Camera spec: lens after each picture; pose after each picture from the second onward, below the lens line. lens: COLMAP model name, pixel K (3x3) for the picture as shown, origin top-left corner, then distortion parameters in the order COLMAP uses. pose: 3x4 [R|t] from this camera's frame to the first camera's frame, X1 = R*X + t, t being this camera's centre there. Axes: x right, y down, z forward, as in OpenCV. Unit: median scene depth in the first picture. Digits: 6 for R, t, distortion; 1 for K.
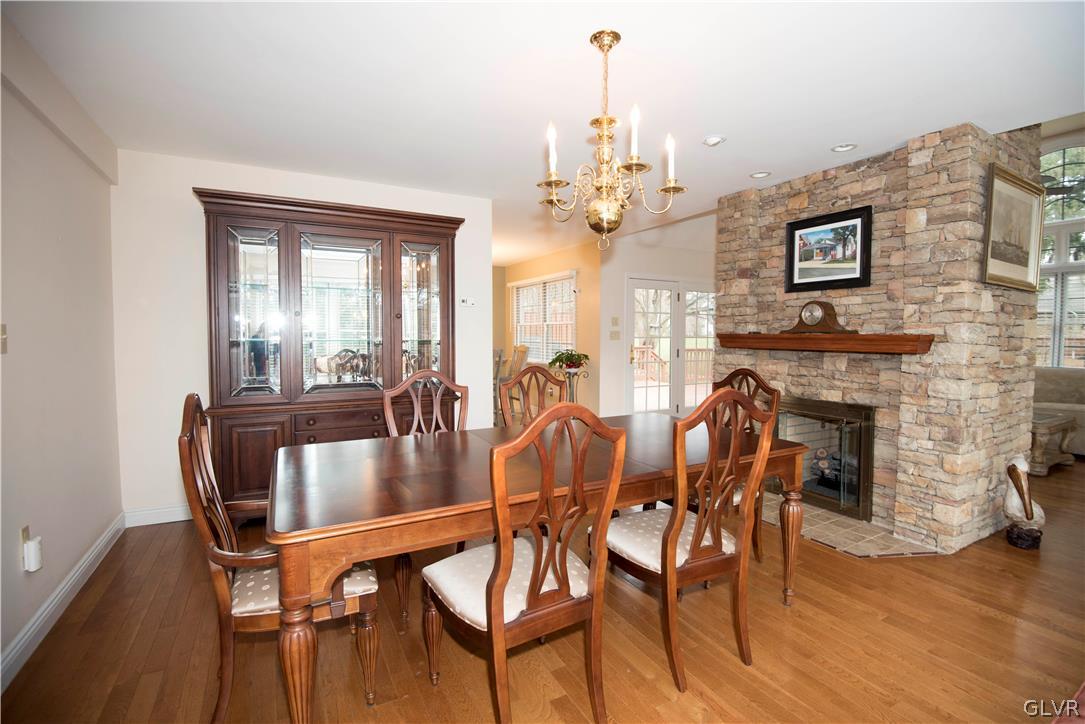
lens RADIAL K [[497.4, 0, 549.7], [0, 497.4, 357.7], [0, 0, 1]] dist [-0.002711, -0.028087]
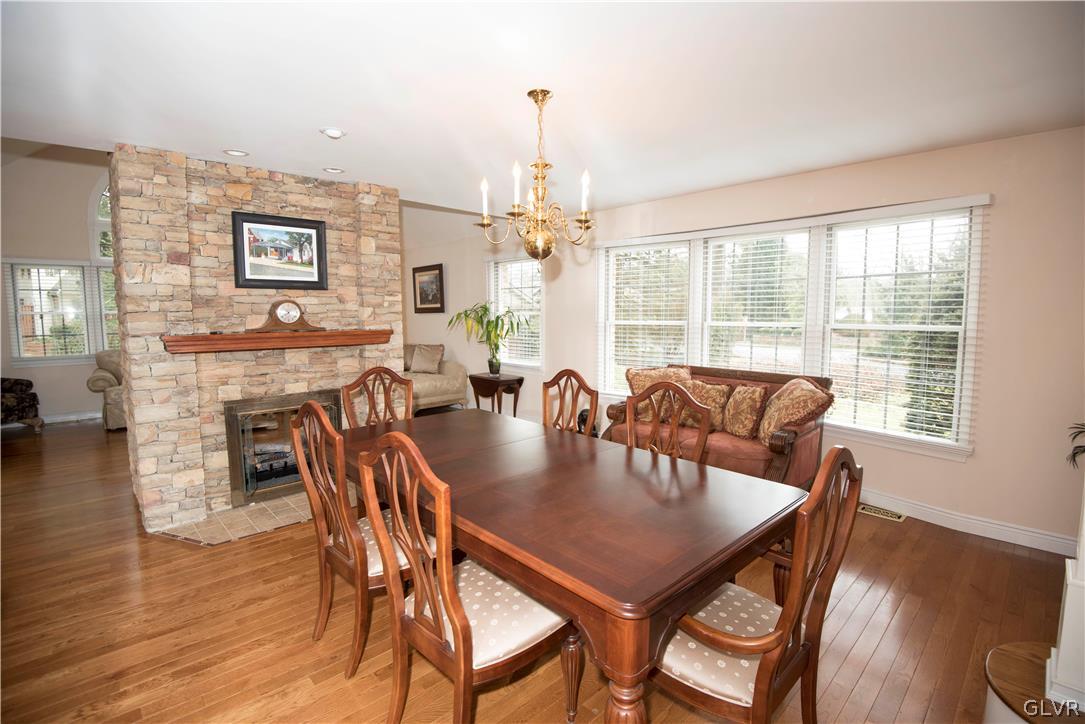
lens RADIAL K [[497.4, 0, 549.7], [0, 497.4, 357.7], [0, 0, 1]] dist [-0.002711, -0.028087]
pose [[-0.265917, -0.090932, 0.959698, -0.711375], [0.046785, 0.993151, 0.107065, -0.091902], [-0.962860, 0.073369, -0.259841, 0.865894]]
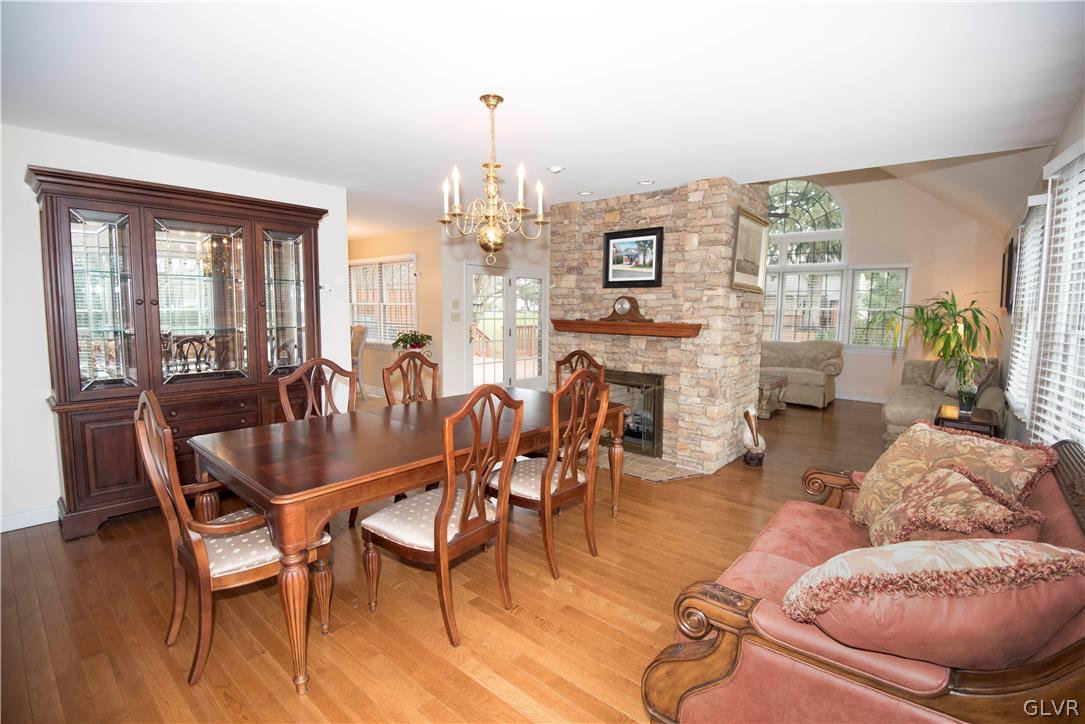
lens RADIAL K [[497.4, 0, 549.7], [0, 497.4, 357.7], [0, 0, 1]] dist [-0.002711, -0.028087]
pose [[0.931560, -0.027172, 0.362570, -0.149962], [0.007771, 0.998464, 0.054863, -0.029589], [-0.363504, -0.048291, 0.930340, -0.183395]]
